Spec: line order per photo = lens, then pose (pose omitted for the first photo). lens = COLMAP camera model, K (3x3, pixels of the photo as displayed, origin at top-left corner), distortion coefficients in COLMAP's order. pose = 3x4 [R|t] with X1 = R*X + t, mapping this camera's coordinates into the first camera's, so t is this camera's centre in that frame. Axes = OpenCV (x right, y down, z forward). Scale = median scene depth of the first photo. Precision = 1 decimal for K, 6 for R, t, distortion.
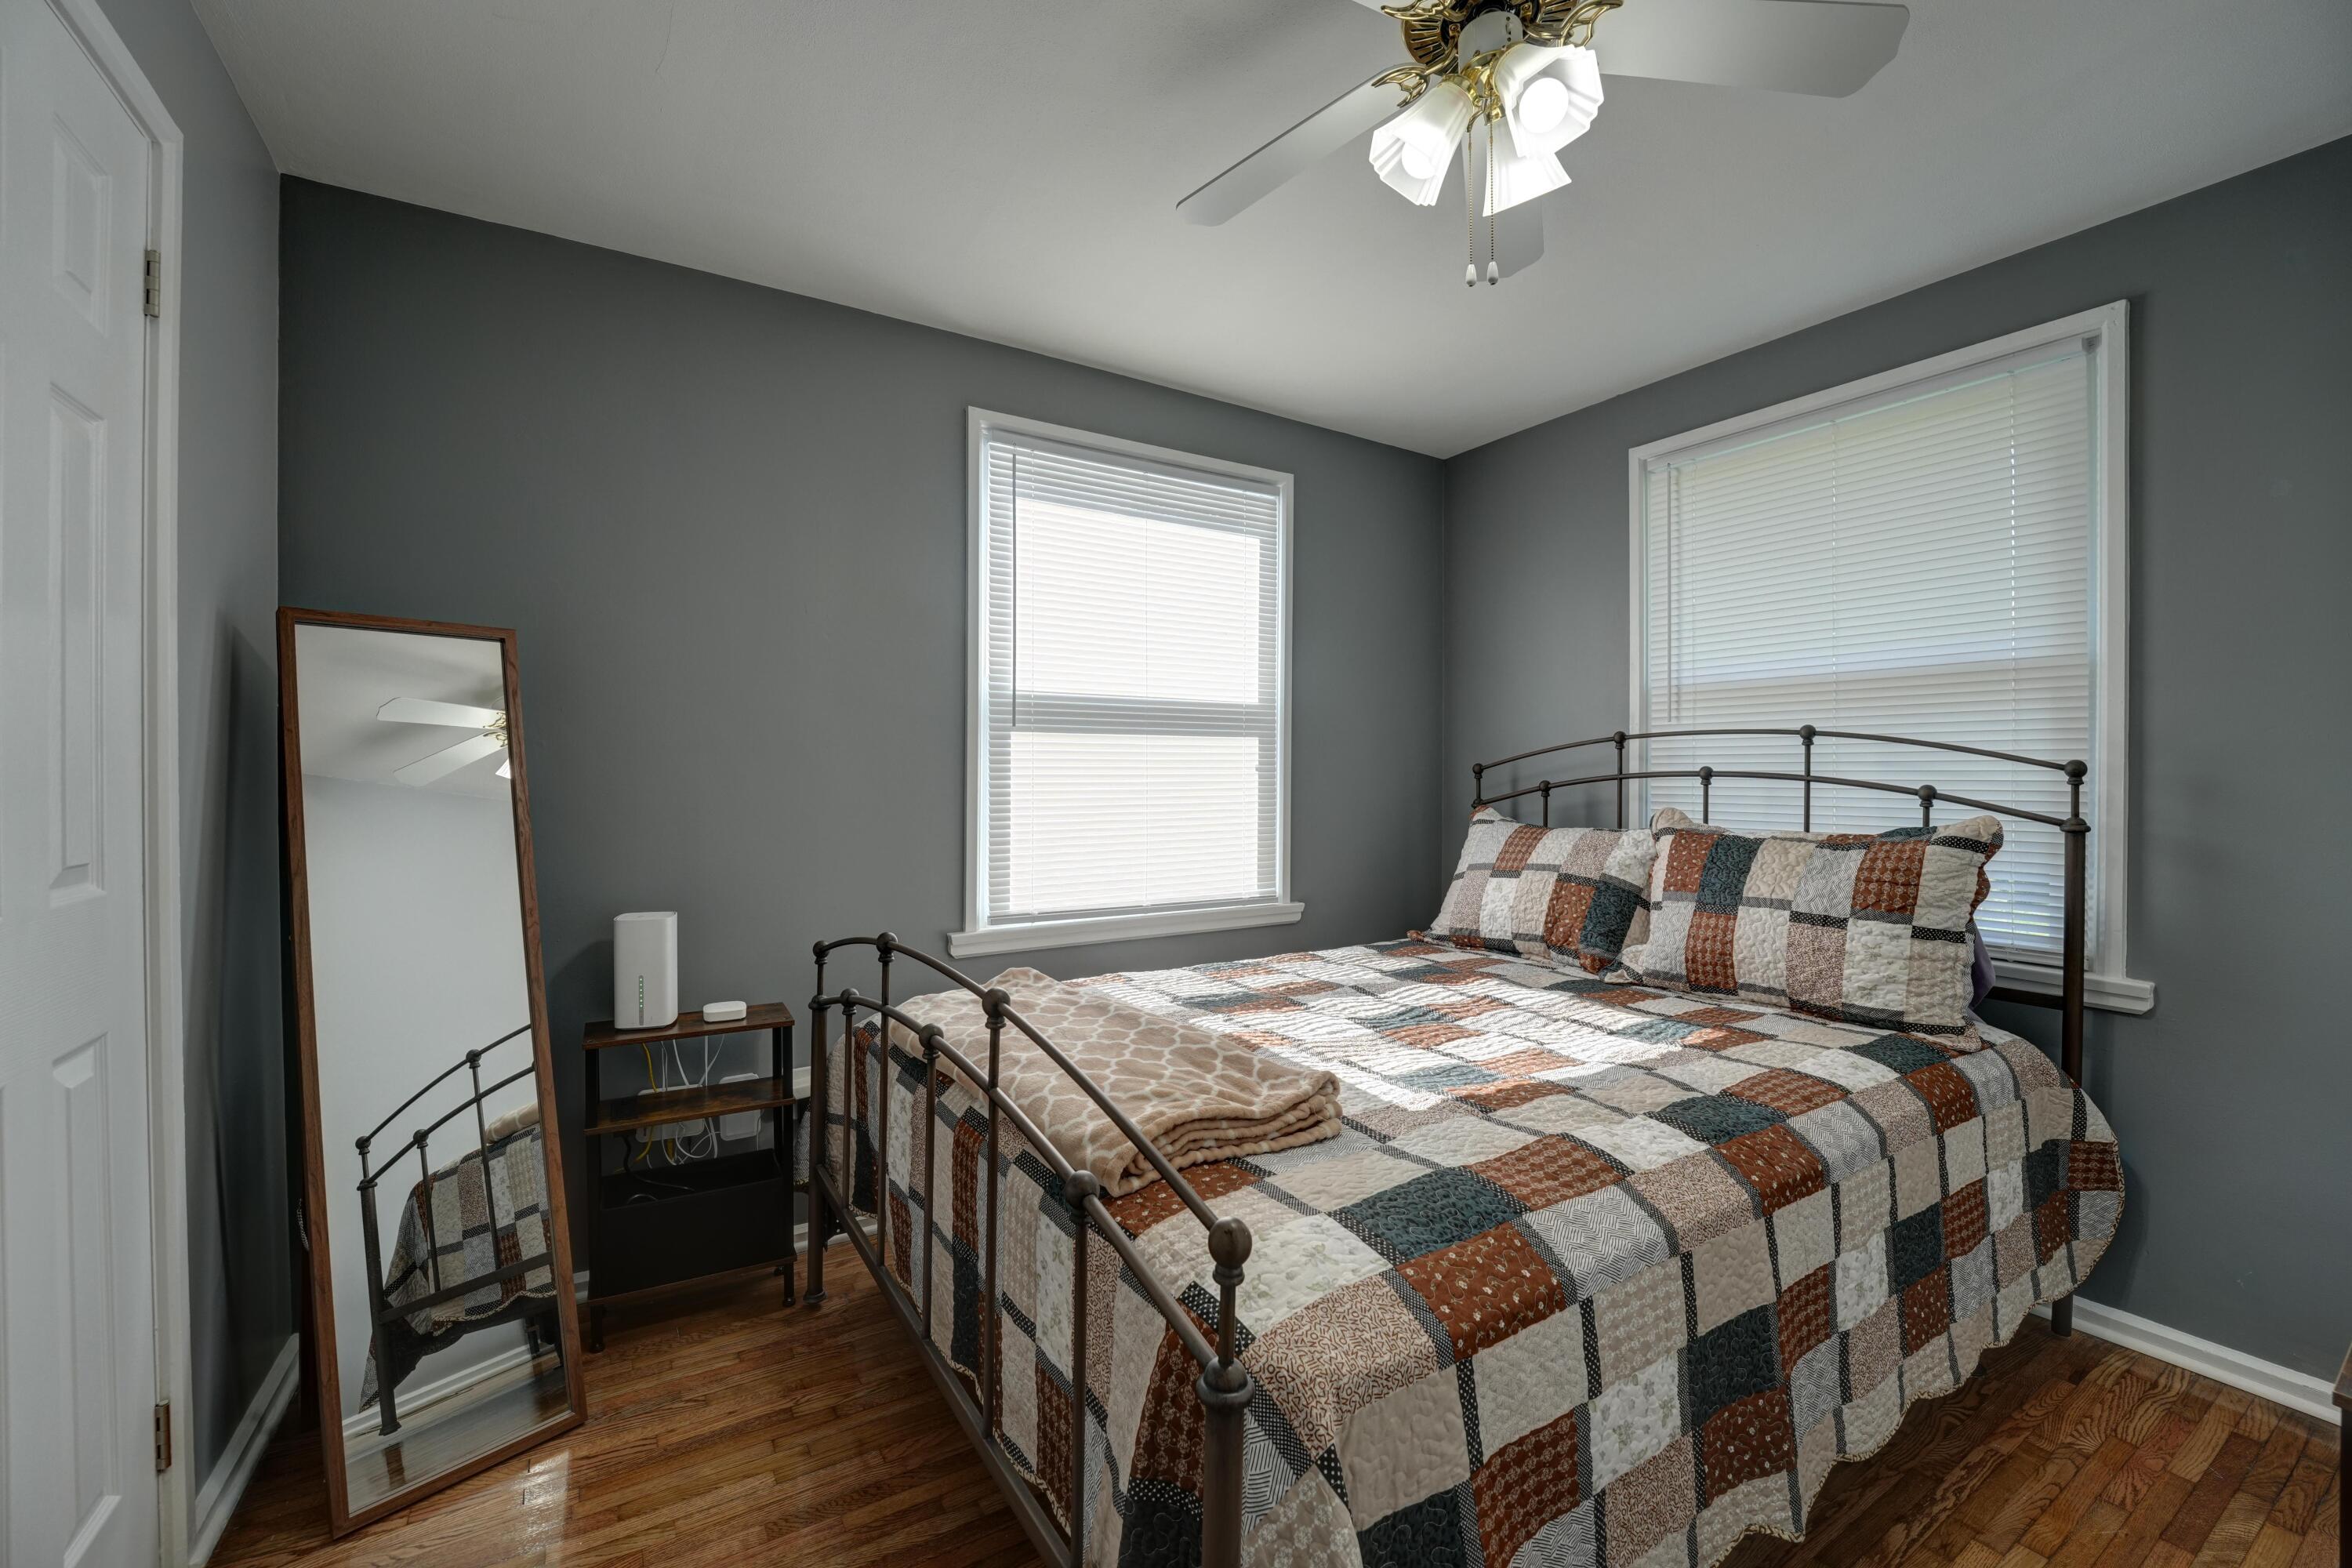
lens RADIAL K [[949.1, 0, 1162.1], [0, 949.1, 772.5], [0, 0, 1]] dist [-0.022516, -0.000302]
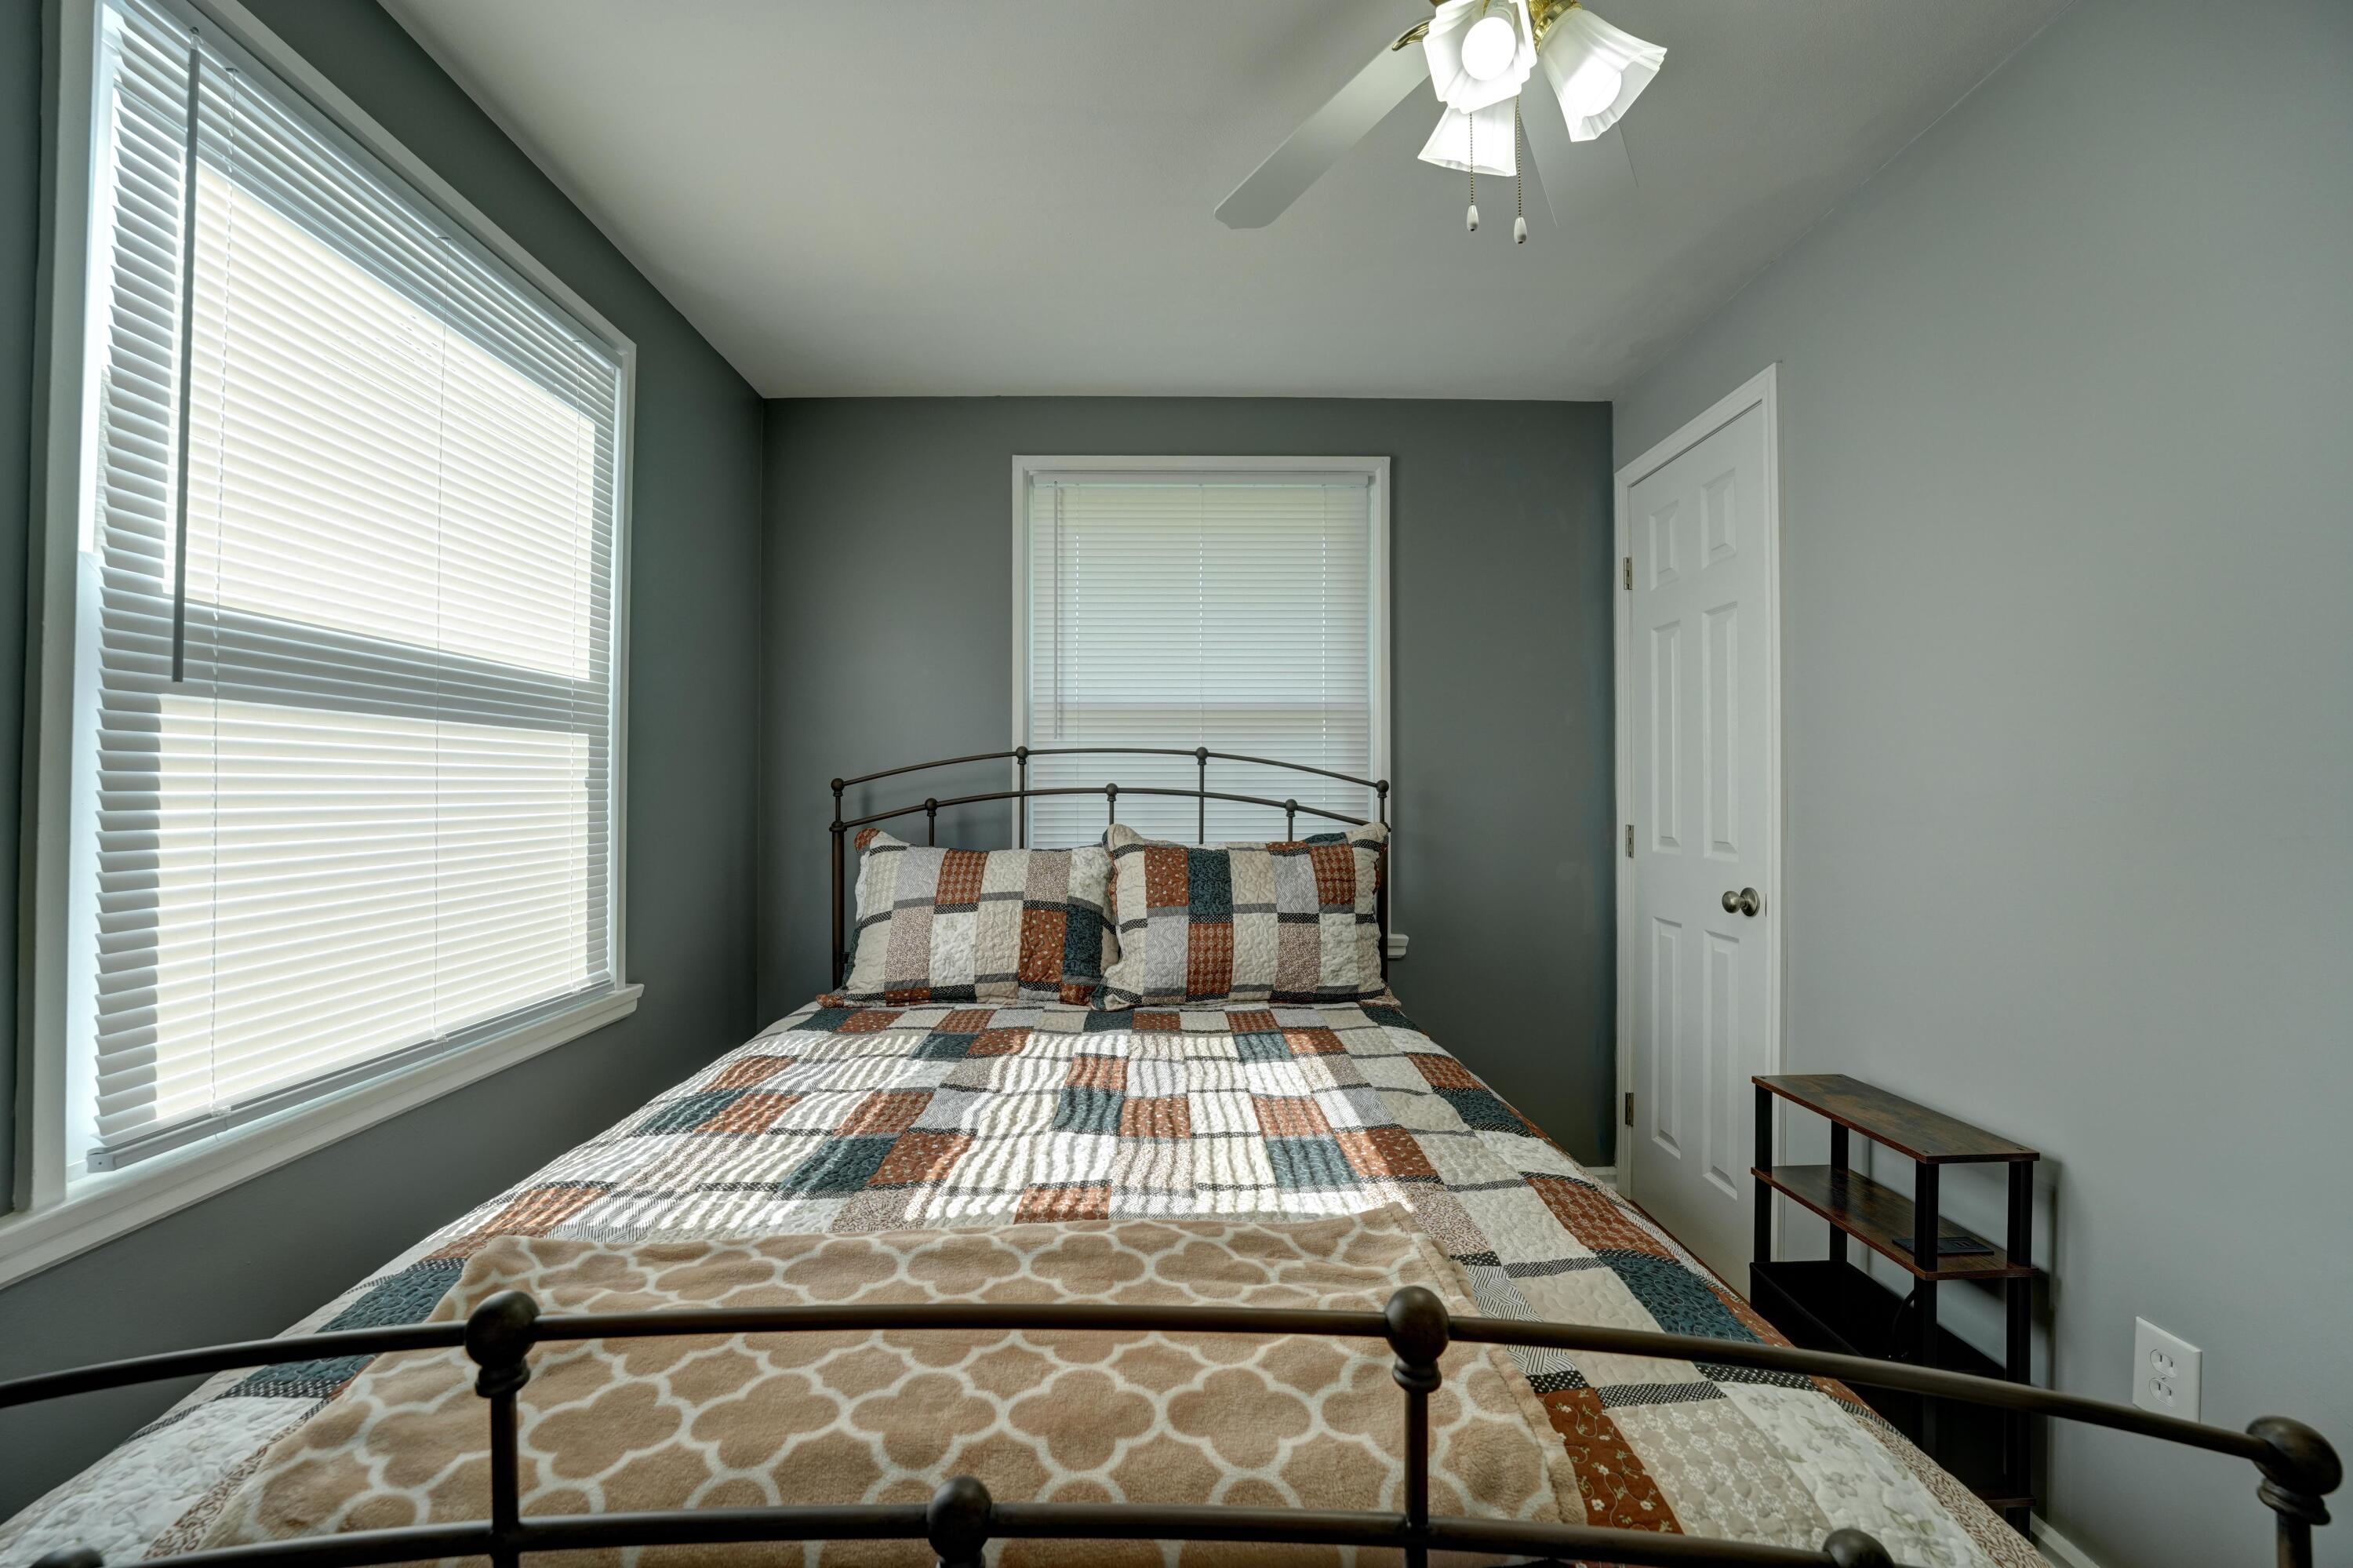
lens RADIAL K [[949.5, 0, 1162.6], [0, 949.5, 772.5], [0, 0, 1]] dist [-0.022516, -0.000302]
pose [[0.509094, 0.013590, 0.860604, -0.307985], [0.000169, 0.999874, -0.015889, -0.001716], [-0.860711, 0.008235, 0.509027, 0.442525]]
